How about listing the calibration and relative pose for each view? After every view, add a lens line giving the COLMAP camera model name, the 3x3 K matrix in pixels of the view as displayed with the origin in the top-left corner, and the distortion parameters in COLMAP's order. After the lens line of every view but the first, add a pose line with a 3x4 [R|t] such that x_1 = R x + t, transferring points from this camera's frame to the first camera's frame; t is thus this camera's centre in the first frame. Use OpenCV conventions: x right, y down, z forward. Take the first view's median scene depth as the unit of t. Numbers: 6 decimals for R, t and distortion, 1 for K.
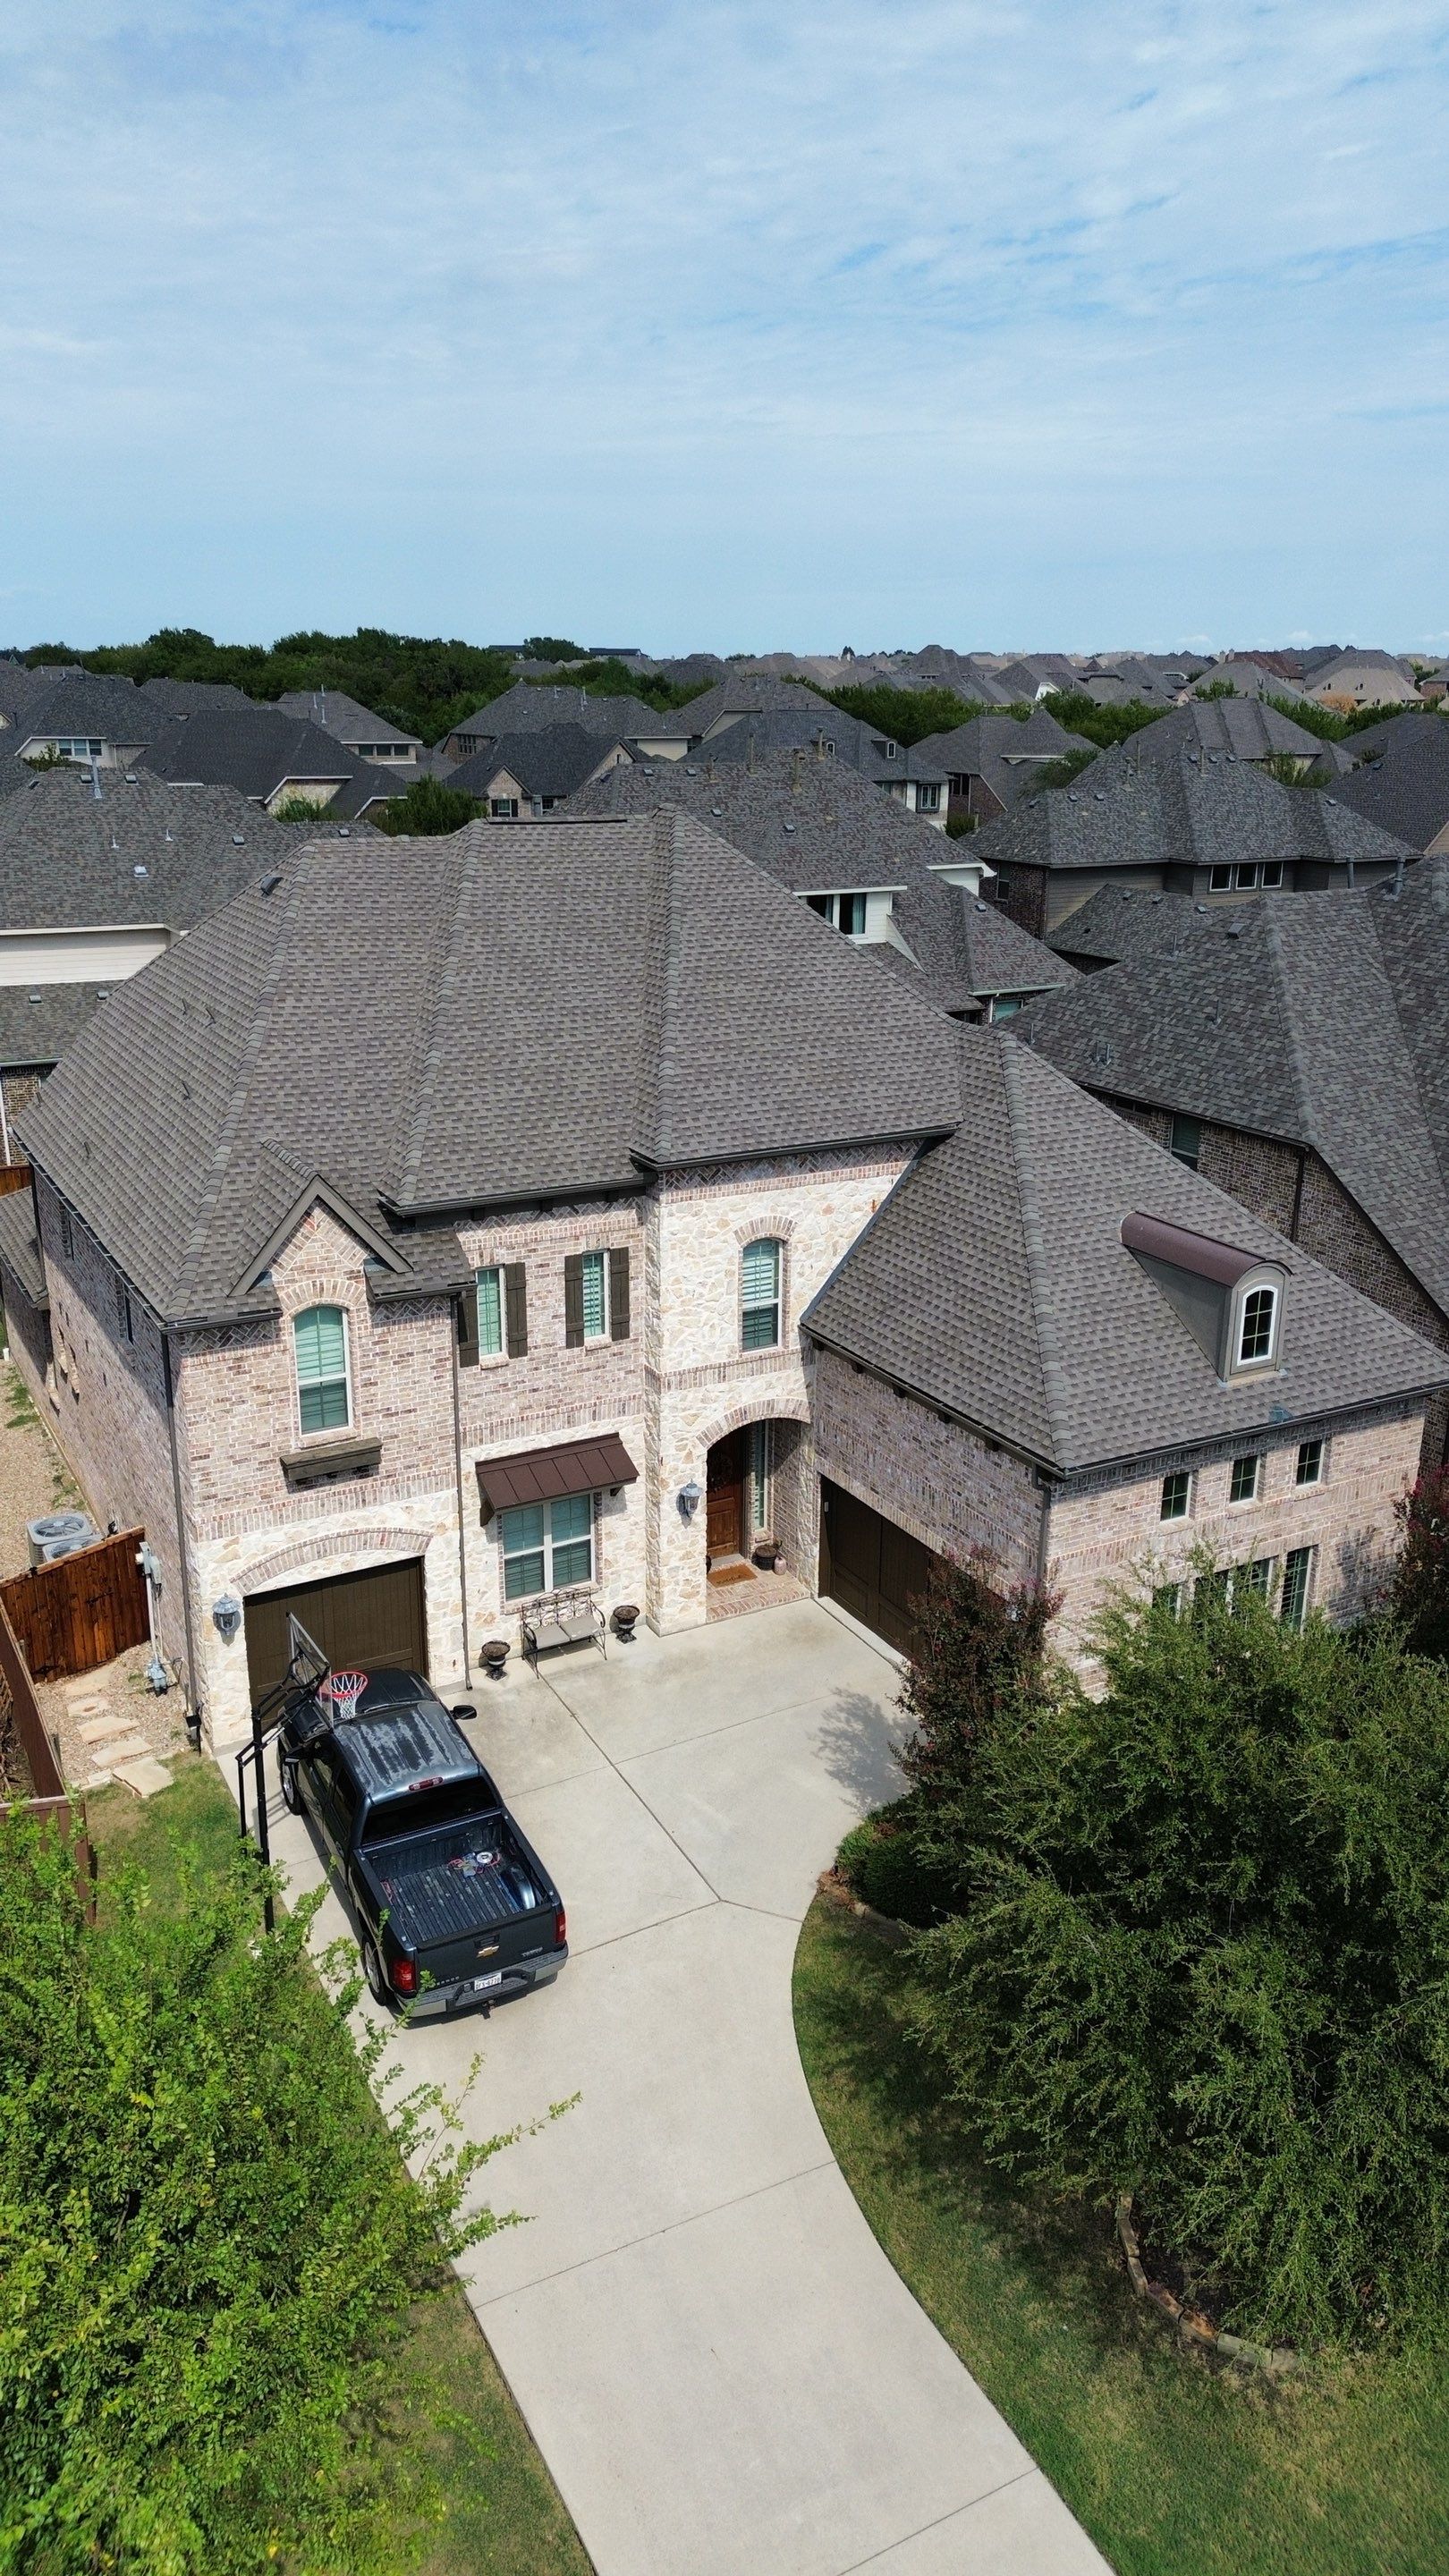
lens RADIAL K [[1830.1, 0, 723.0], [0, 1830.1, 1268.5], [0, 0, 1]] dist [0.086816, -0.091974]
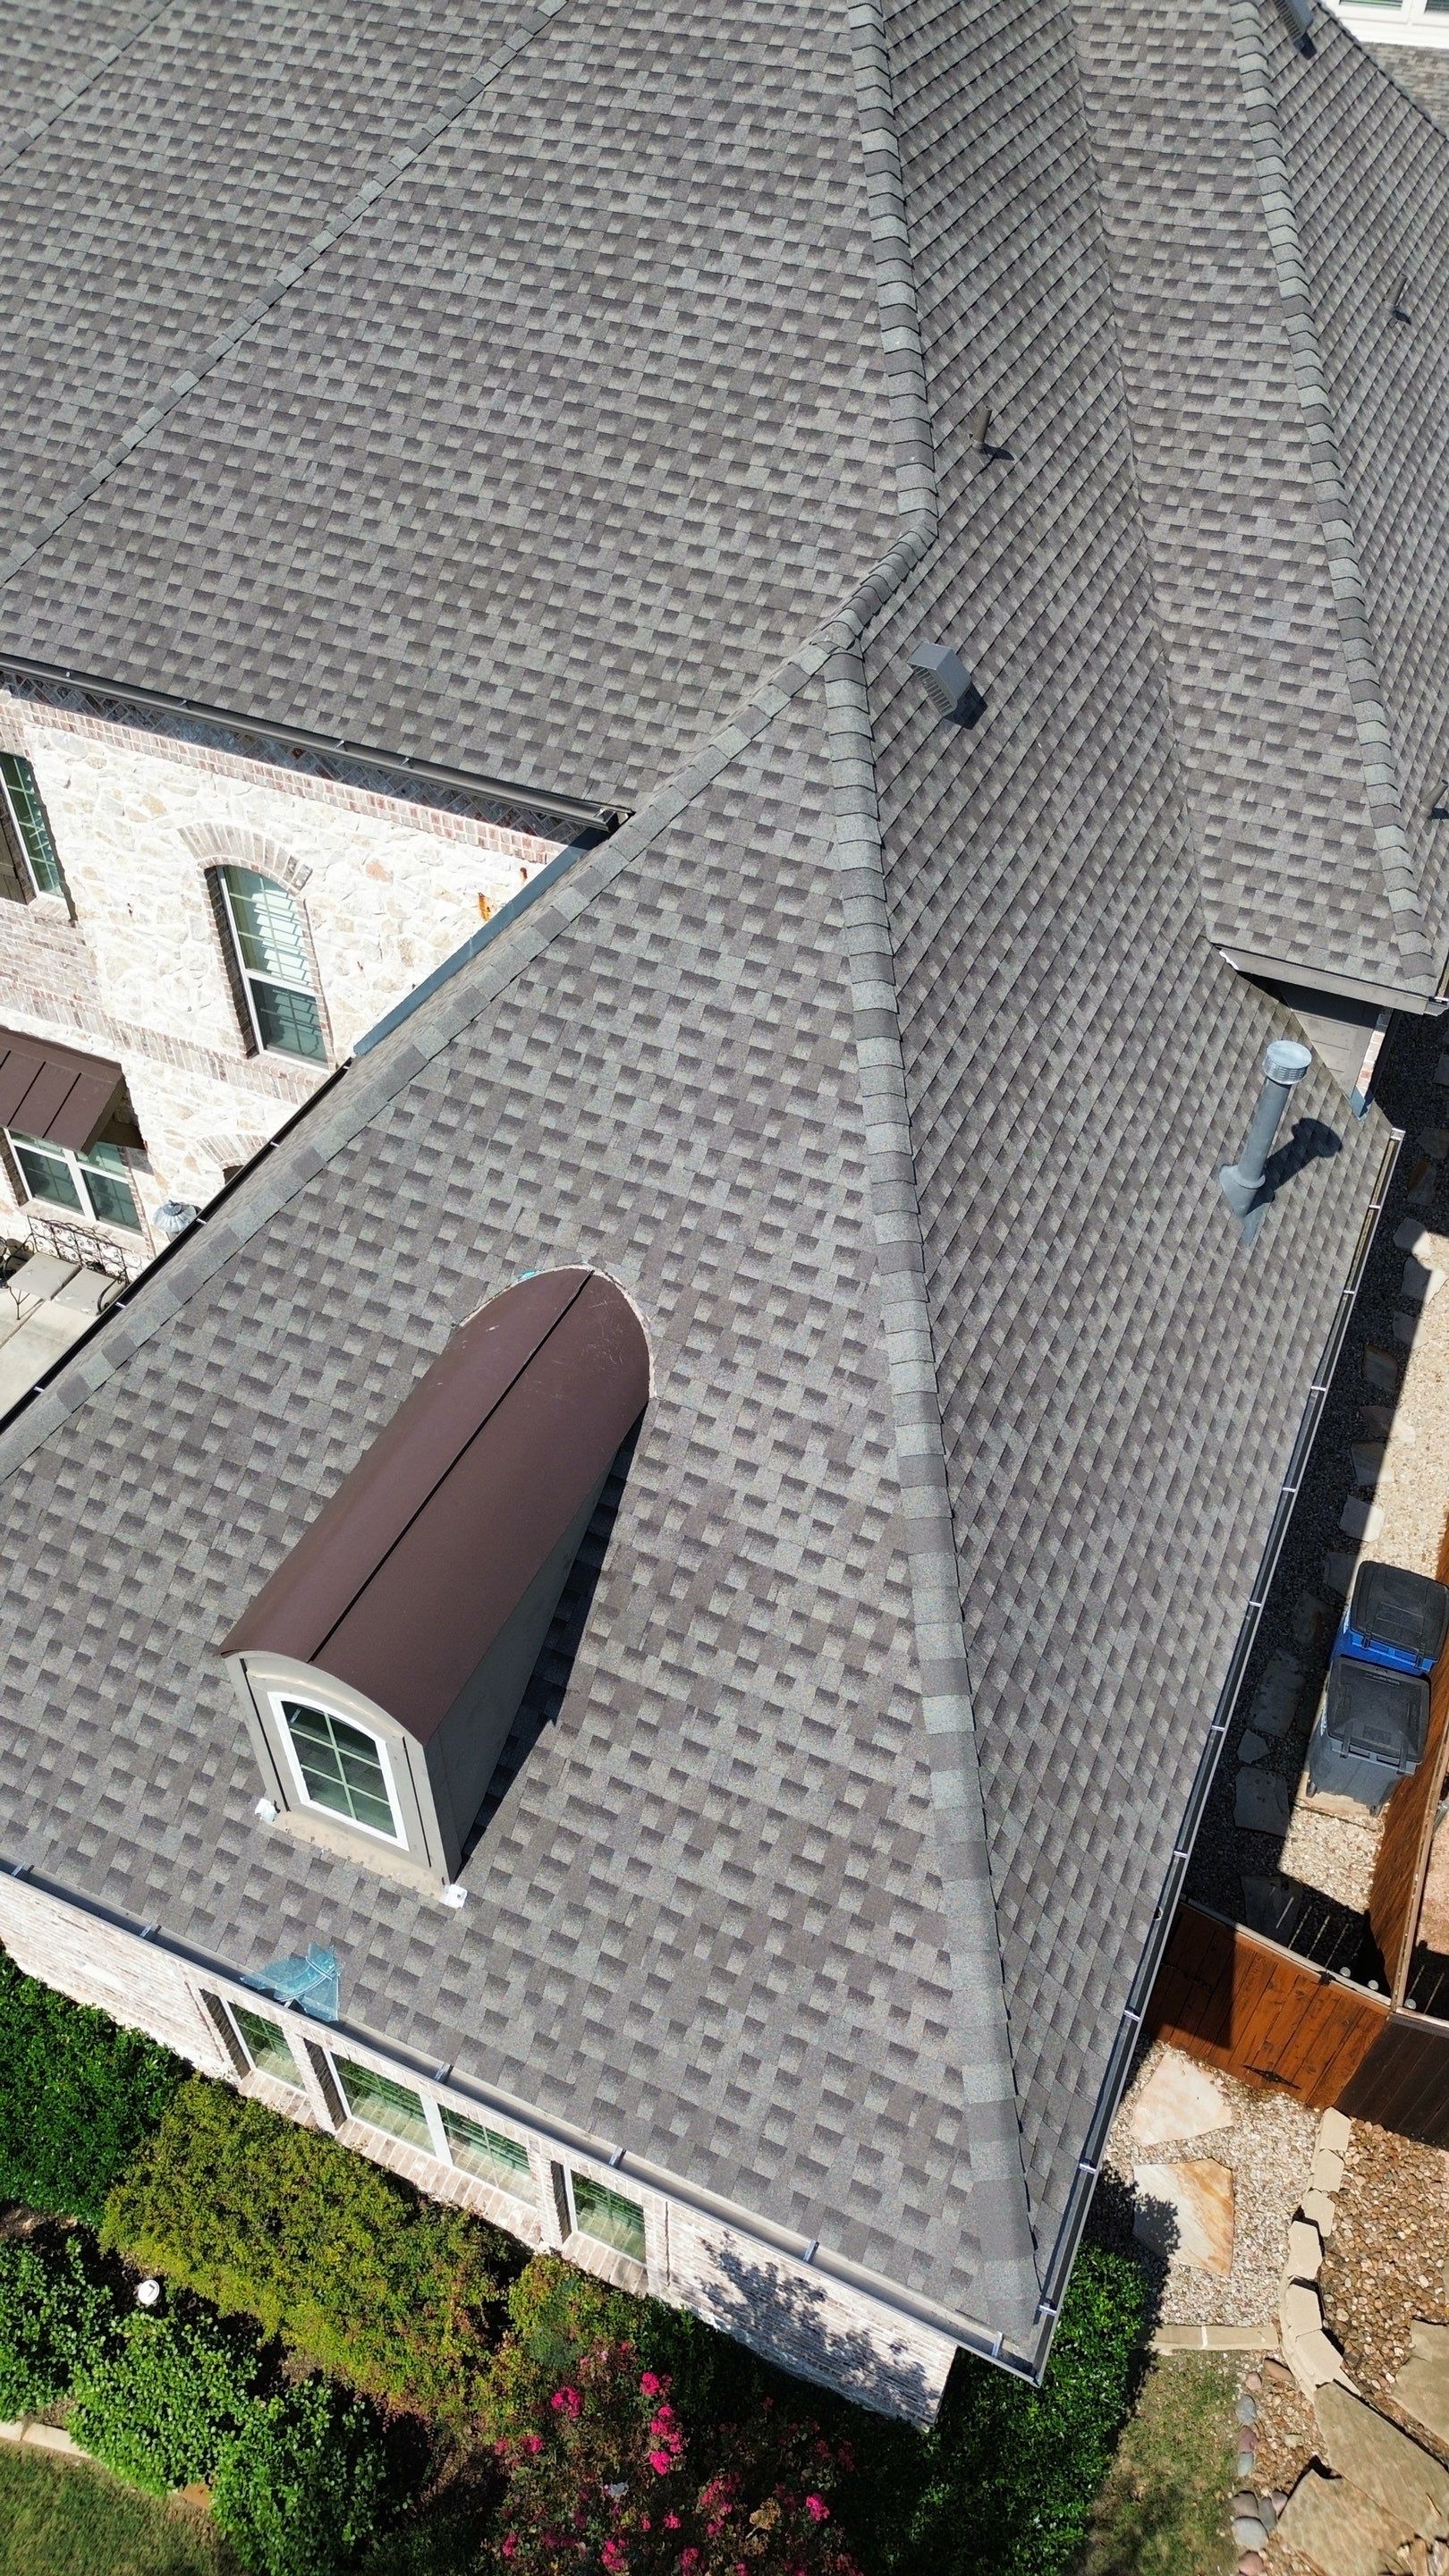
lens RADIAL K [[1830.1, 0, 727.2], [0, 1830.1, 1277.0], [0, 0, 1]] dist [0.086816, -0.091974]
pose [[0.600087, 0.567921, -0.563349, 0.437158], [-0.247518, 0.801508, 0.544353, -0.228392], [0.760678, -0.187220, 0.621545, 0.789404]]
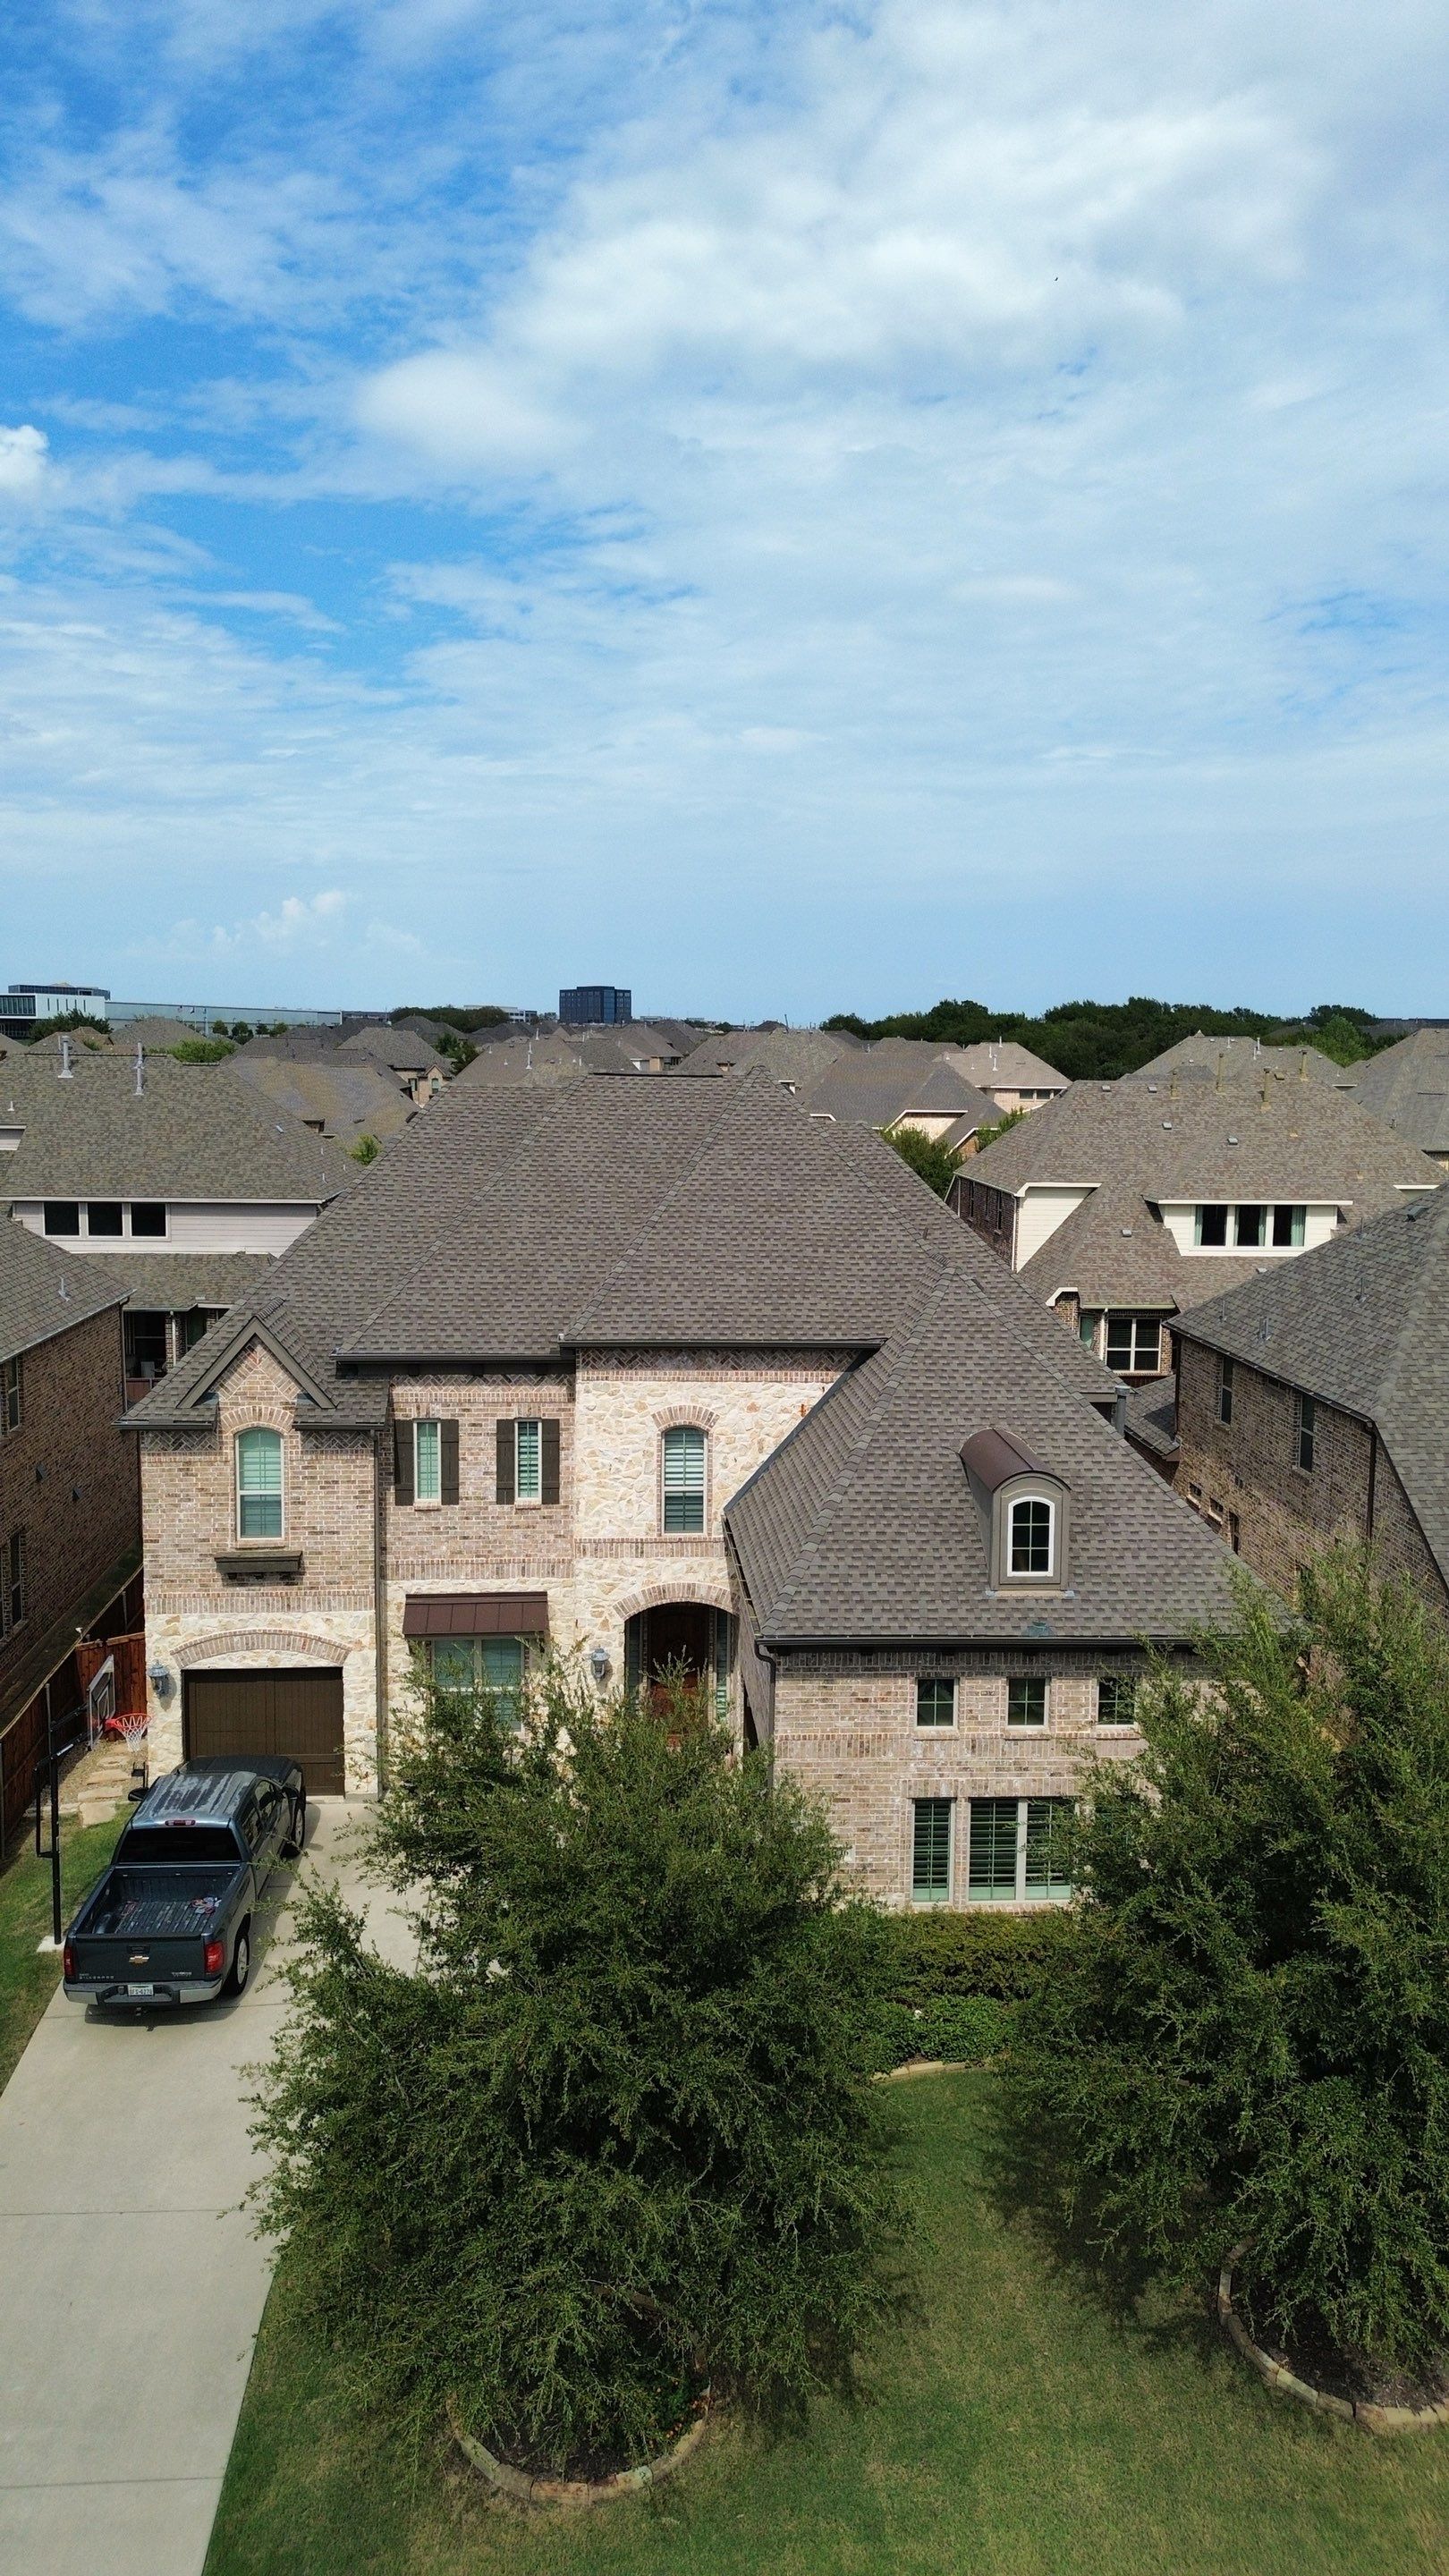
lens RADIAL K [[1830.1, 0, 717.8], [0, 1830.1, 1267.1], [0, 0, 1]] dist [0.086816, -0.091974]
pose [[0.906009, 0.053529, -0.419860, 0.500741], [-0.132932, 0.977764, -0.162196, 0.065687], [0.401841, 0.202764, 0.892978, 0.018625]]
